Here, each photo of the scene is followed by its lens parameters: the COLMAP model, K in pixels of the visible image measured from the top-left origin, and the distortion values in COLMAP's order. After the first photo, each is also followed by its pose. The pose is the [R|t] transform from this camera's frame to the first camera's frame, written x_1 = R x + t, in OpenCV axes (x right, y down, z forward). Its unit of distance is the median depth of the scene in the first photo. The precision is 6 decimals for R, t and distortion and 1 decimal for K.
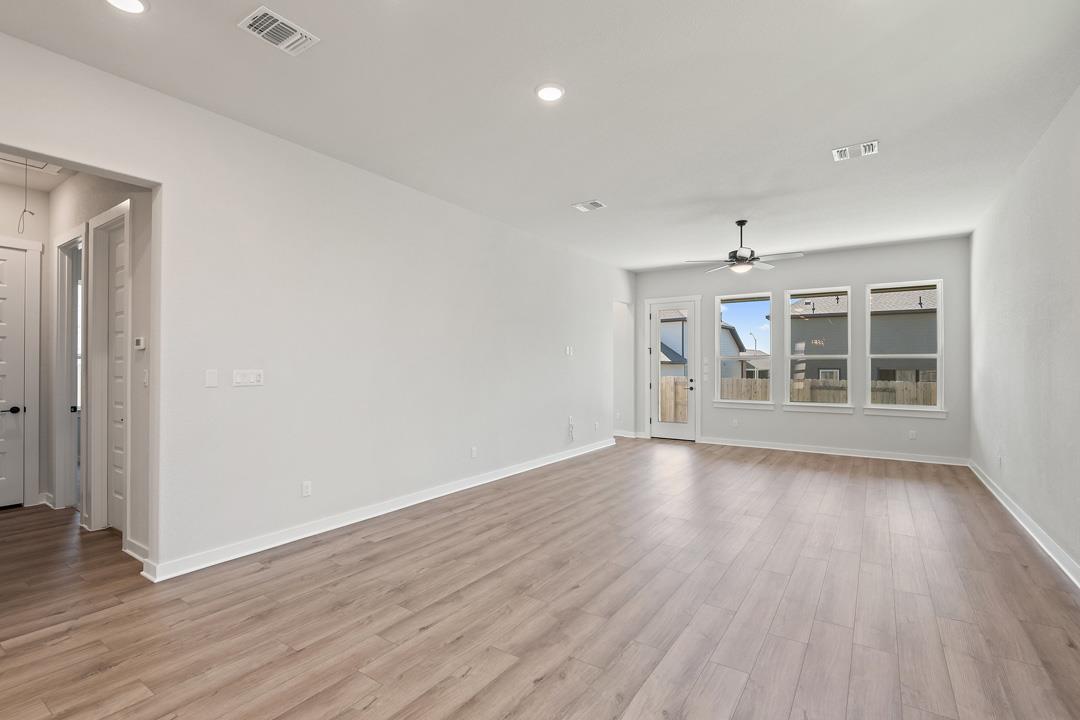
lens RADIAL K [[495.6, 0, 540.0], [0, 495.6, 360.0], [0, 0, 1]] dist [0.004235, -0.009607]
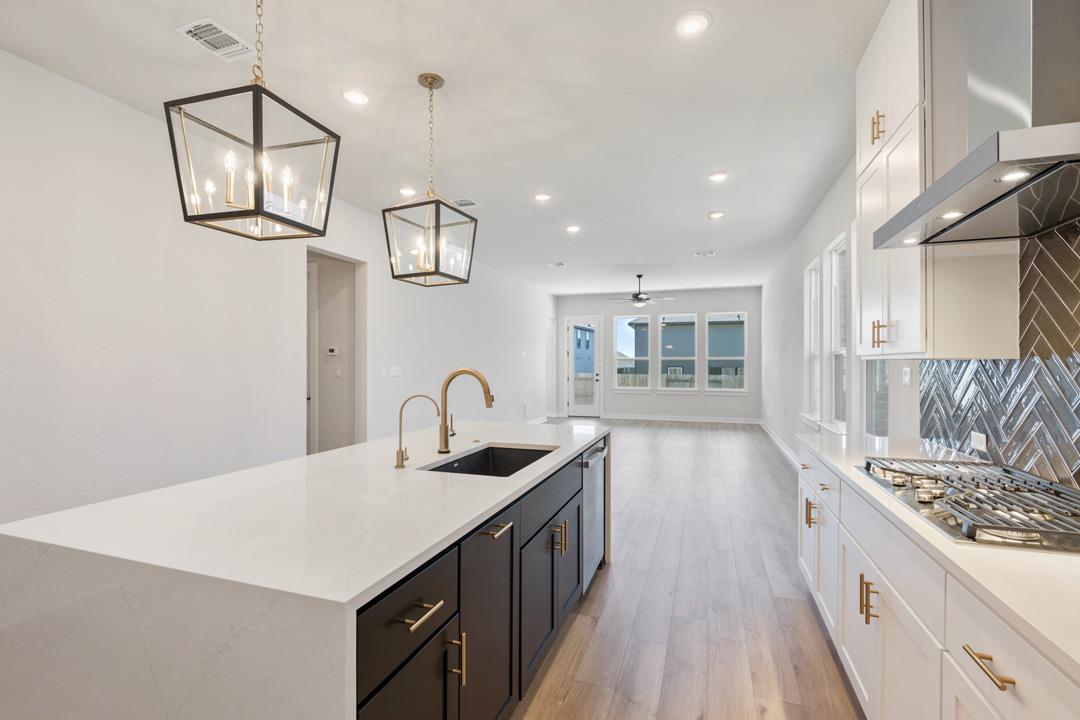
lens RADIAL K [[492.6, 0, 539.2], [0, 492.6, 363.4], [0, 0, 1]] dist [0.006702, -0.009522]
pose [[0.964160, -0.001294, 0.265320, -0.267180], [-0.000994, 0.999963, 0.008489, -0.003619], [-0.265321, -0.008448, 0.964123, -0.369619]]
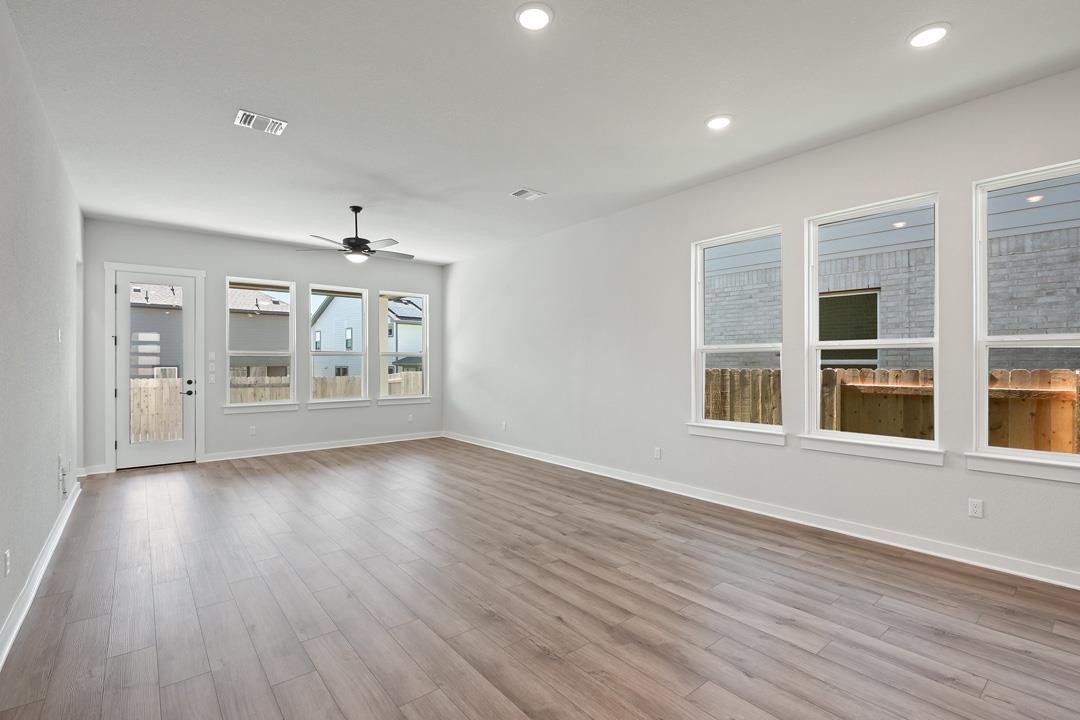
lens RADIAL K [[491.9, 0, 542.4], [0, 491.9, 360.9], [0, 0, 1]] dist [-0.003009, -0.001077]
pose [[0.282440, 0.000935, 0.959284, -0.304110], [-0.008318, 0.999964, 0.001474, 0.003700], [-0.959249, -0.008396, 0.282438, 0.318066]]
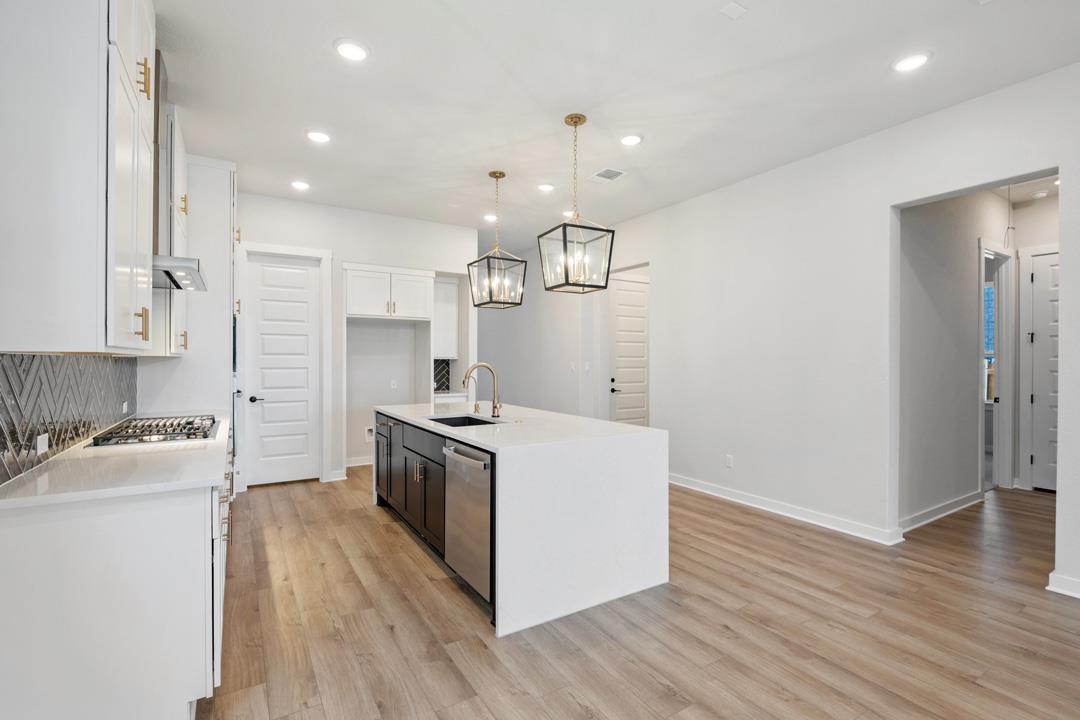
lens RADIAL K [[502.8, 0, 540.3], [0, 502.8, 344.5], [0, 0, 1]] dist [0.011026, -0.000558]
pose [[-0.413297, -0.028538, -0.910149, 0.204328], [0.008660, 0.999340, -0.035267, 0.002356], [0.910555, -0.022458, -0.412777, 0.204607]]
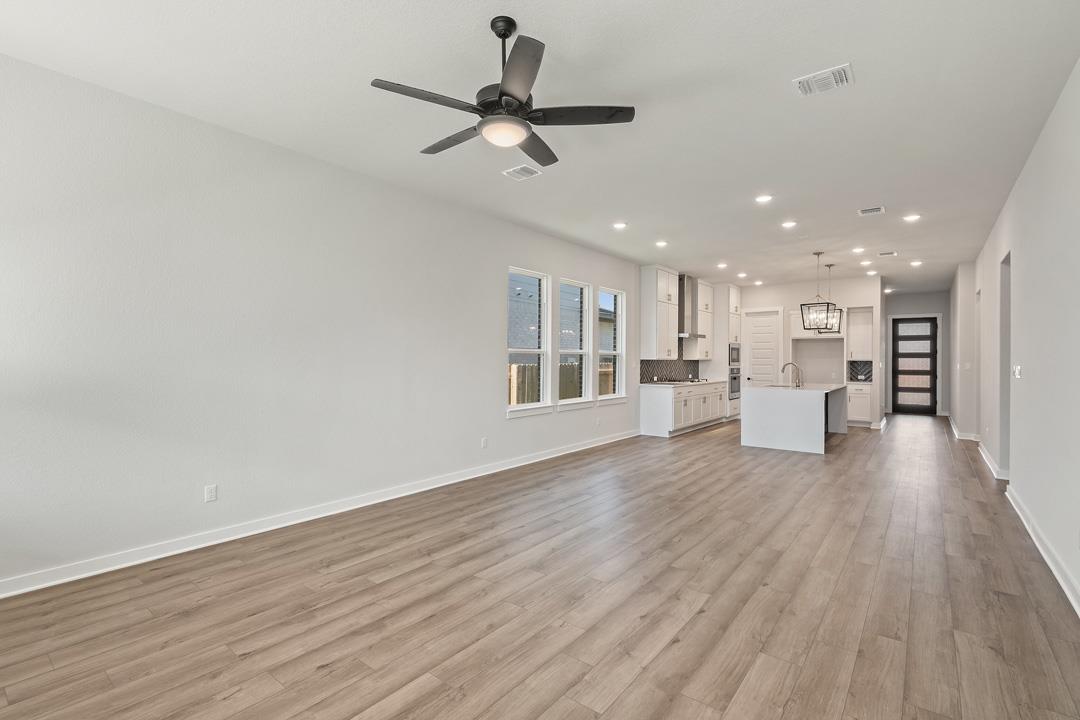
lens RADIAL K [[492.6, 0, 539.2], [0, 492.6, 363.4], [0, 0, 1]] dist [0.006702, -0.009522]
pose [[-0.997588, -0.004590, 0.069268, 0.270068], [-0.004943, 0.999976, -0.004916, 0.013264], [-0.069243, -0.005247, -0.997586, 1.118958]]
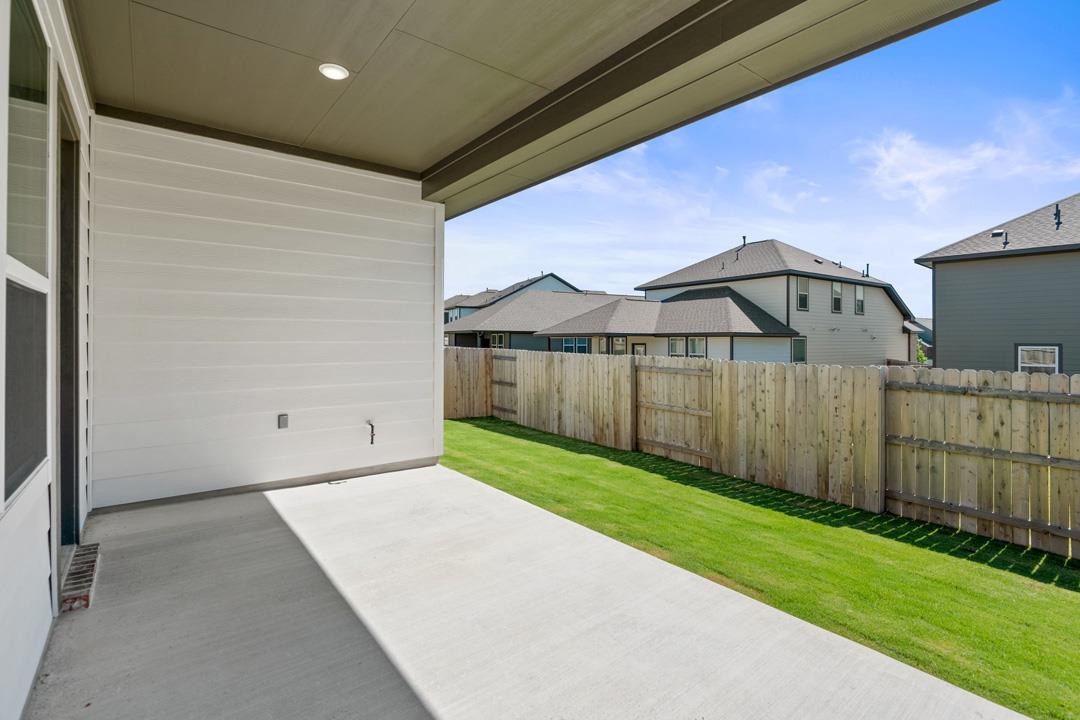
lens RADIAL K [[502.8, 0, 540.3], [0, 502.8, 344.5], [0, 0, 1]] dist [0.011026, -0.000558]
pose [[0.954189, 0.003768, -0.299182, 0.760986], [0.001909, 0.999824, 0.018681, 0.021244], [0.299200, -0.018396, 0.954013, 0.957568]]
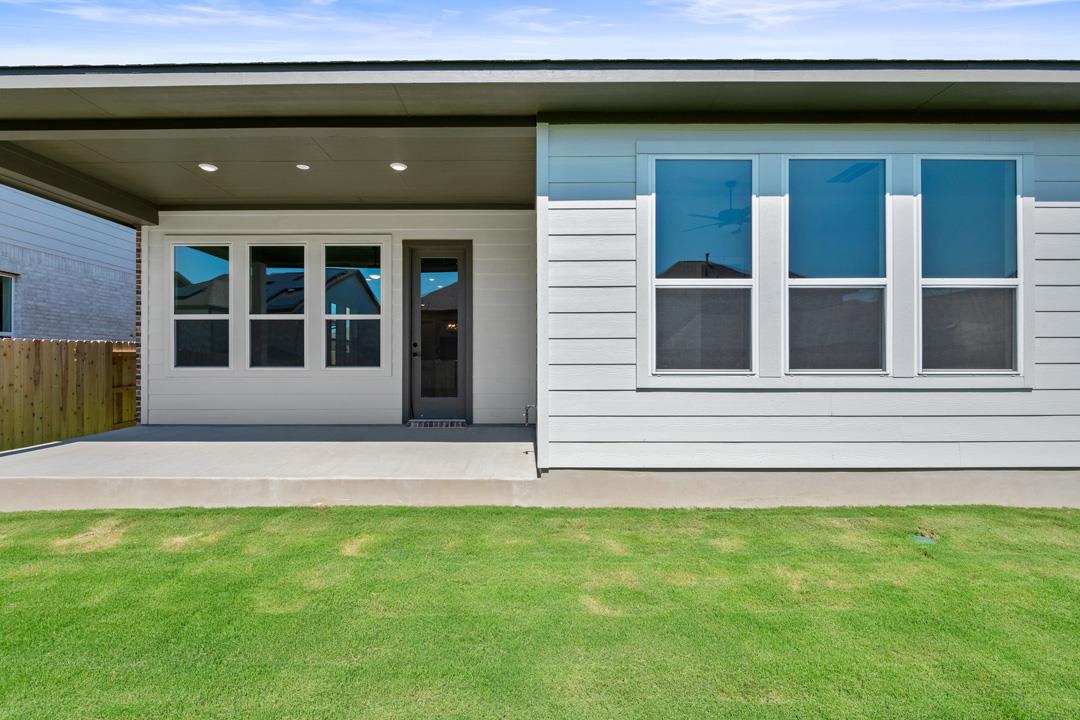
lens RADIAL K [[492.6, 0, 539.2], [0, 492.6, 363.4], [0, 0, 1]] dist [0.006702, -0.009522]
pose [[-0.826058, -0.000648, -0.563585, 0.667721], [0.003797, 0.999970, -0.006715, 0.084251], [0.563573, -0.007687, -0.826031, 2.032388]]
